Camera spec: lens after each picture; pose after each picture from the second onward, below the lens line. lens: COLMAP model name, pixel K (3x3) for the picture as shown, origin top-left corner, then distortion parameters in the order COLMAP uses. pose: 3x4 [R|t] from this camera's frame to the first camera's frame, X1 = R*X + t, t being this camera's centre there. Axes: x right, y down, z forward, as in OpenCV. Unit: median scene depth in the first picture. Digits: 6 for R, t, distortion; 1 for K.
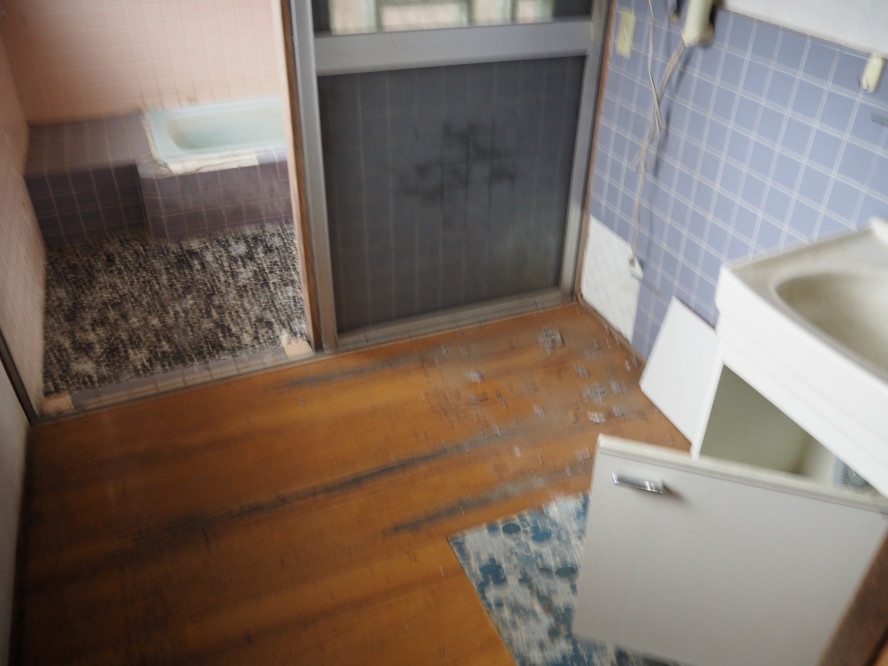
lens RADIAL K [[743.5, 0, 445.1], [0, 743.5, 333.6], [0, 0, 1]] dist [-0.086022, 0.044978]
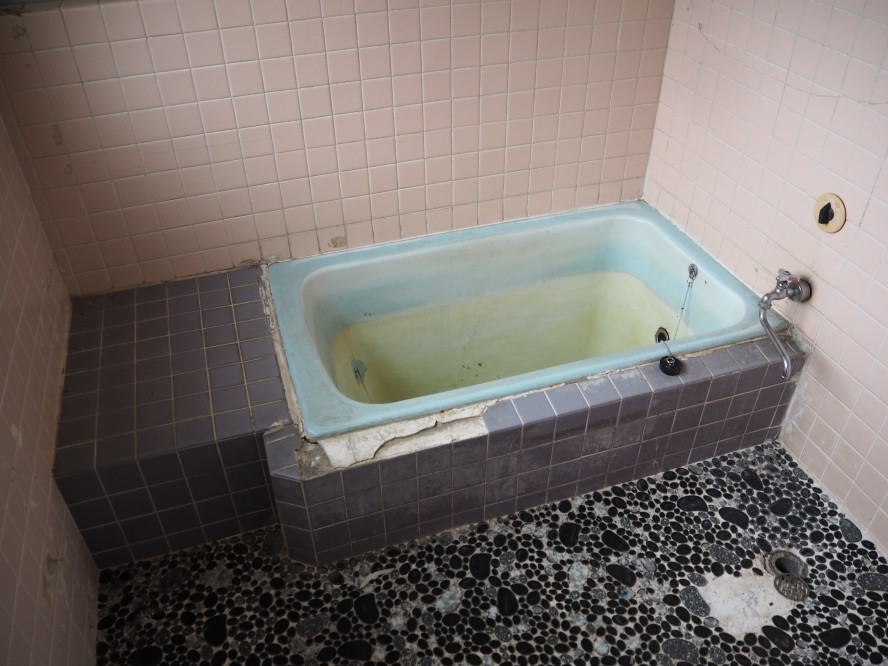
lens RADIAL K [[743.5, 0, 443.4], [0, 743.5, 333.0], [0, 0, 1]] dist [-0.086022, 0.044978]
pose [[0.995466, 0.034901, -0.088483, -0.244671], [-0.030141, 0.998055, 0.054565, -0.336099], [0.090215, -0.051651, 0.994582, 0.479294]]
